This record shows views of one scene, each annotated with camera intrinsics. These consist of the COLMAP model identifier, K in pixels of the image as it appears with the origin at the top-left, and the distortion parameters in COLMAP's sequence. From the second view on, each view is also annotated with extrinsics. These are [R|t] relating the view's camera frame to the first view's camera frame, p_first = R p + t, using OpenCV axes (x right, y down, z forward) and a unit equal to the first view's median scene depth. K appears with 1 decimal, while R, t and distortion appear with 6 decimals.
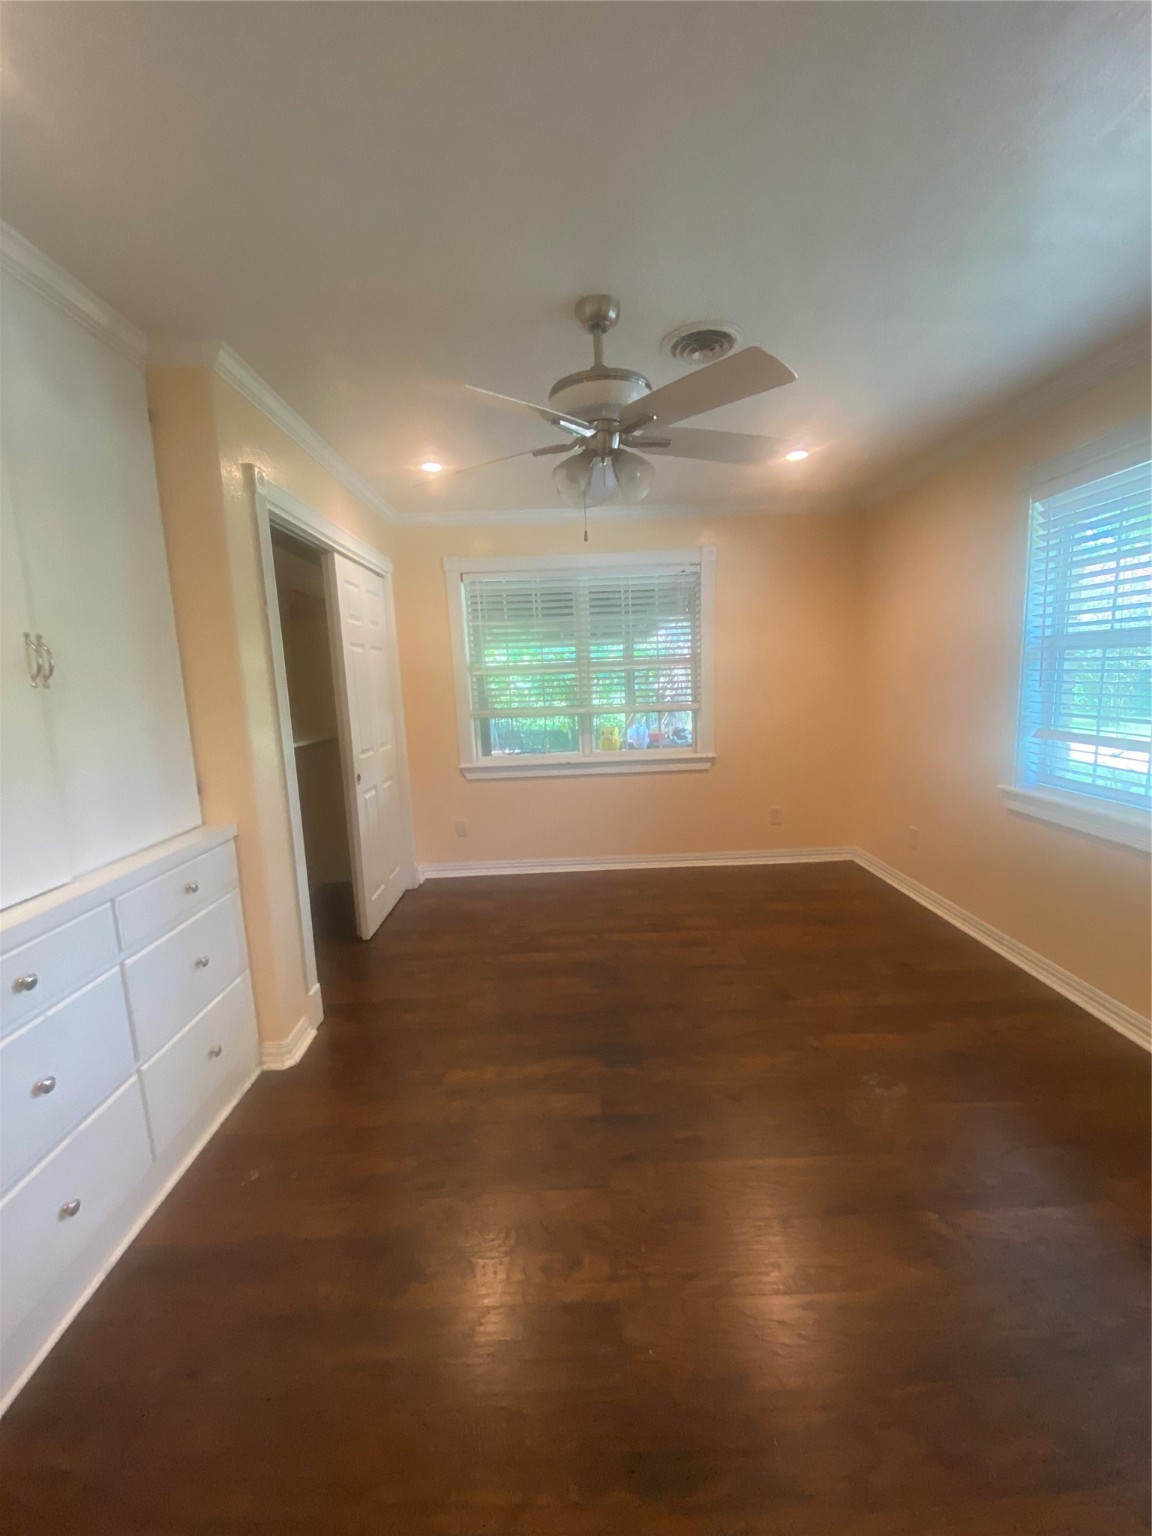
lens RADIAL K [[623.0, 0, 577.2], [0, 623.0, 766.3], [0, 0, 1]] dist [0.002777, -0.008852]
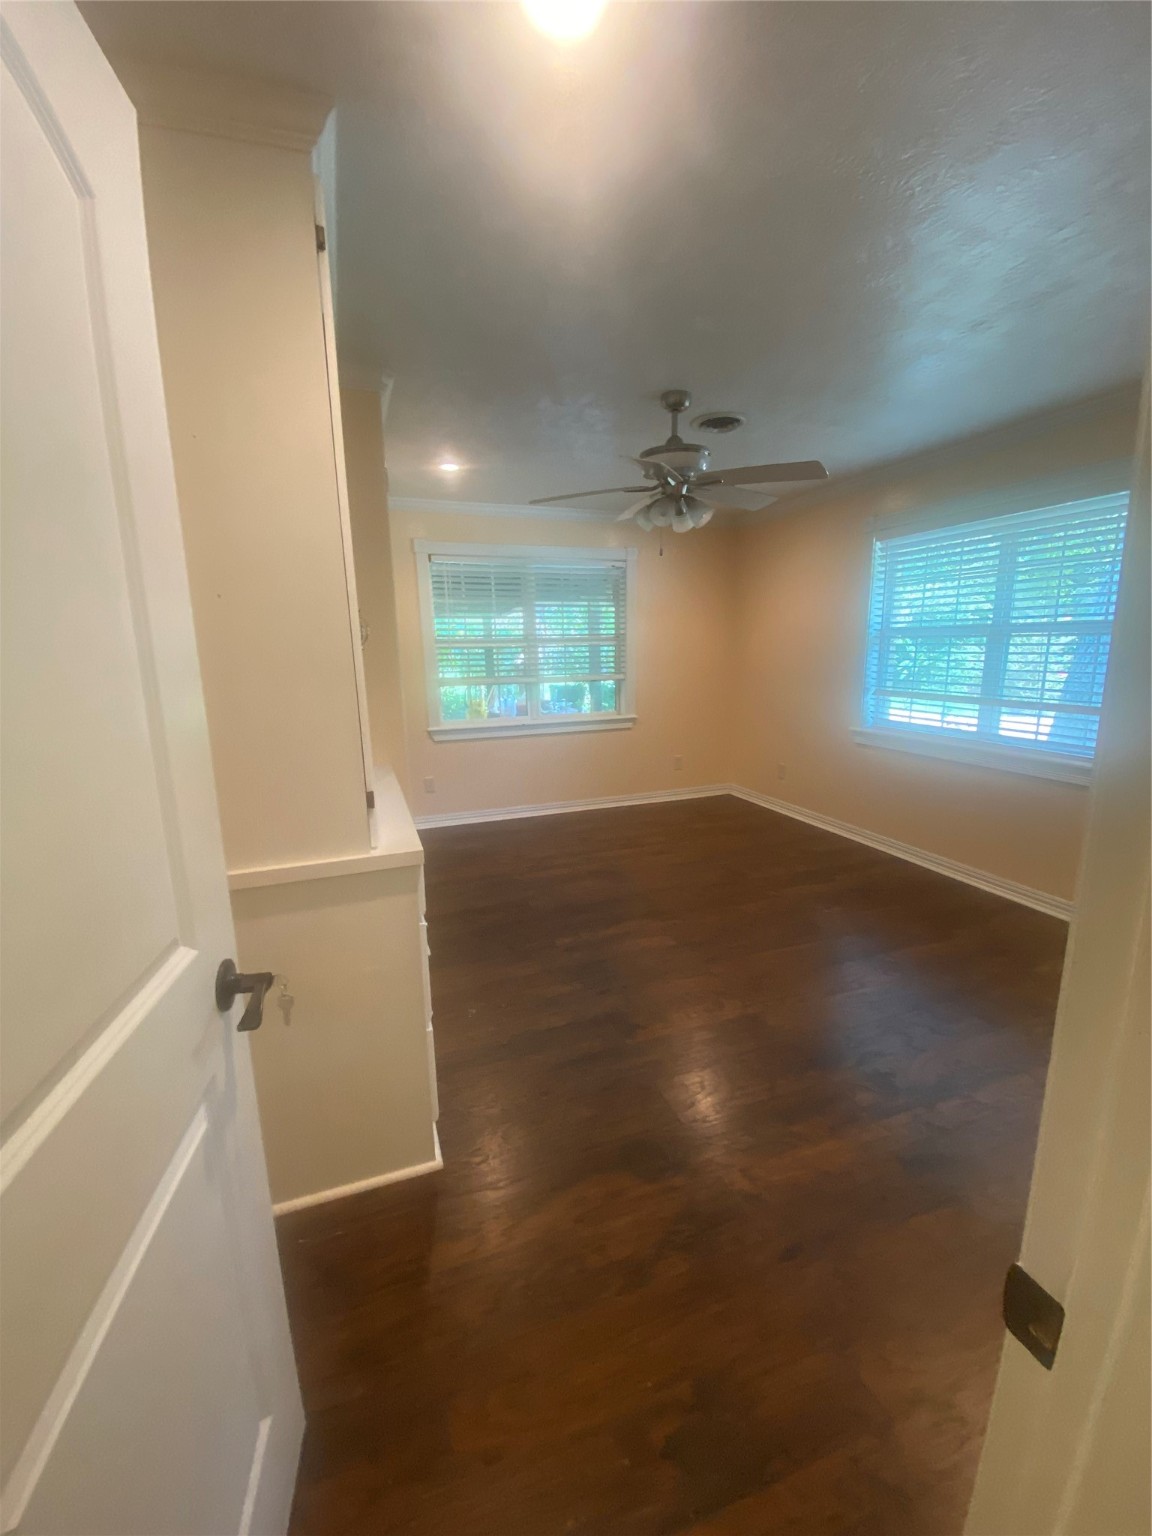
lens RADIAL K [[623.0, 0, 578.7], [0, 623.0, 770.6], [0, 0, 1]] dist [0.002777, -0.008852]
pose [[0.942606, -0.044798, 0.330889, -0.370390], [0.030869, 0.998407, 0.047234, 0.035442], [-0.332478, -0.034309, 0.942487, -0.176719]]
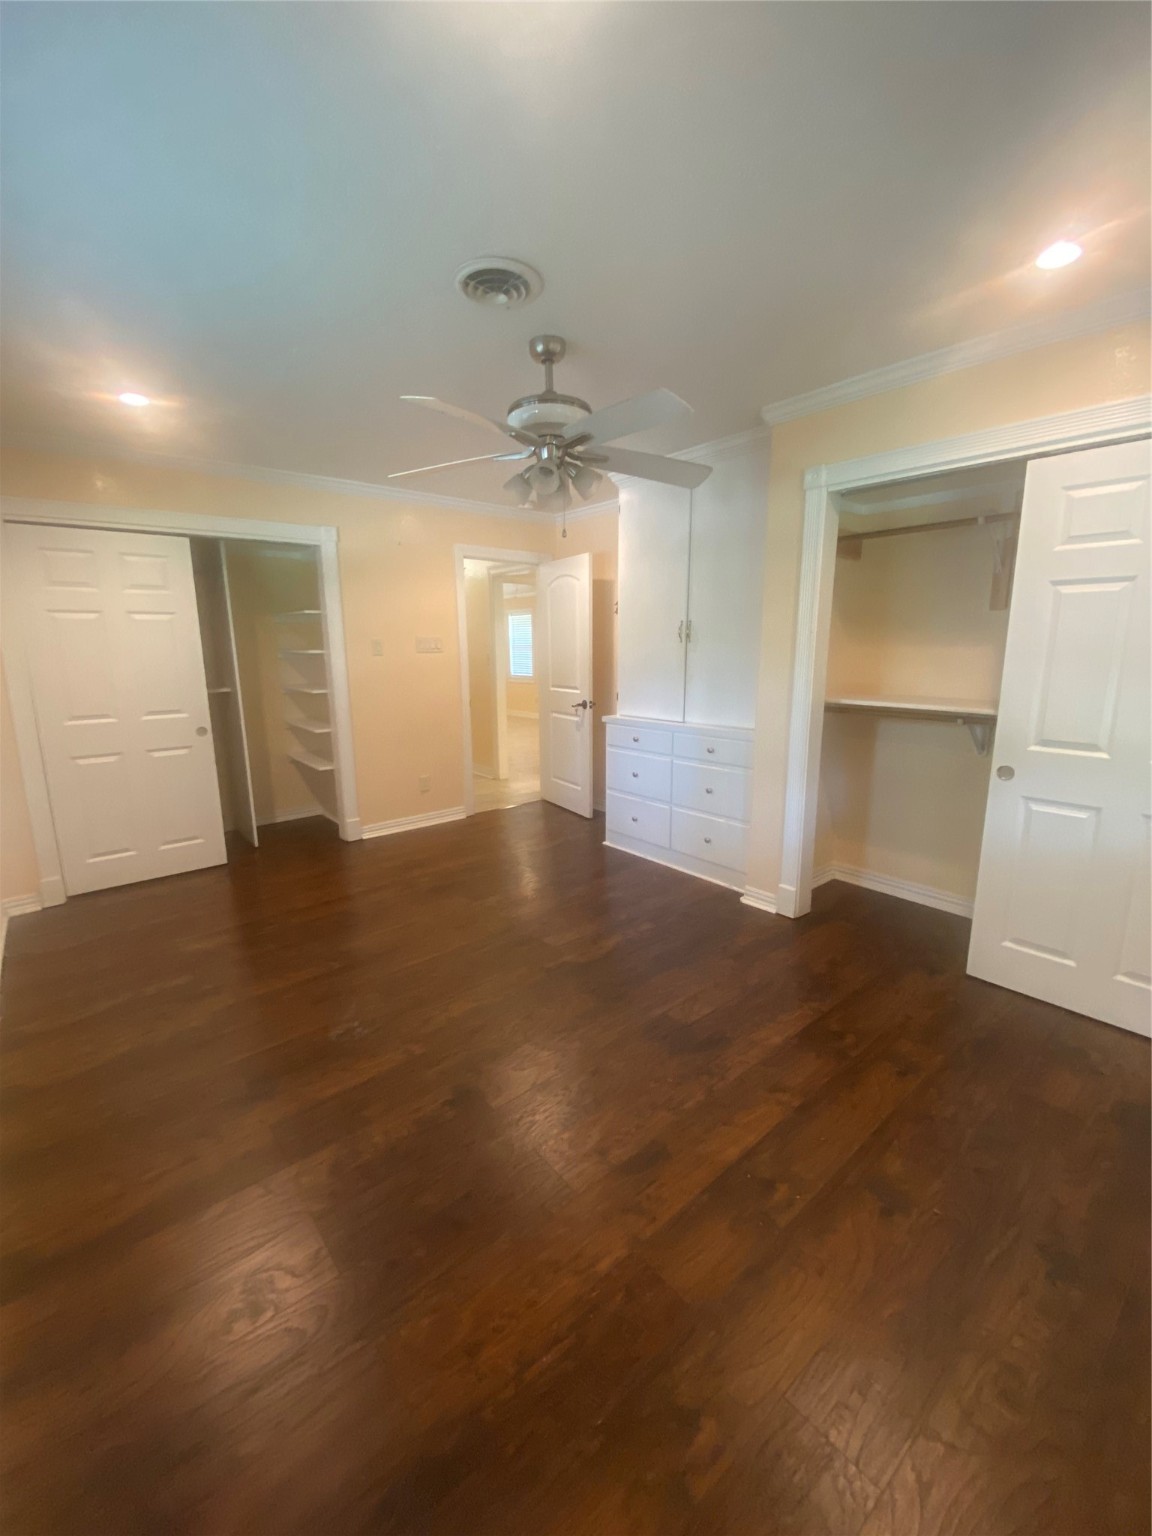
lens RADIAL K [[623.0, 0, 575.3], [0, 623.0, 767.8], [0, 0, 1]] dist [0.002777, -0.008852]
pose [[-0.782447, 0.164418, -0.600620, 0.457725], [-0.048642, 0.945429, 0.322176, -0.185452], [0.620815, 0.281301, -0.731751, 1.150760]]
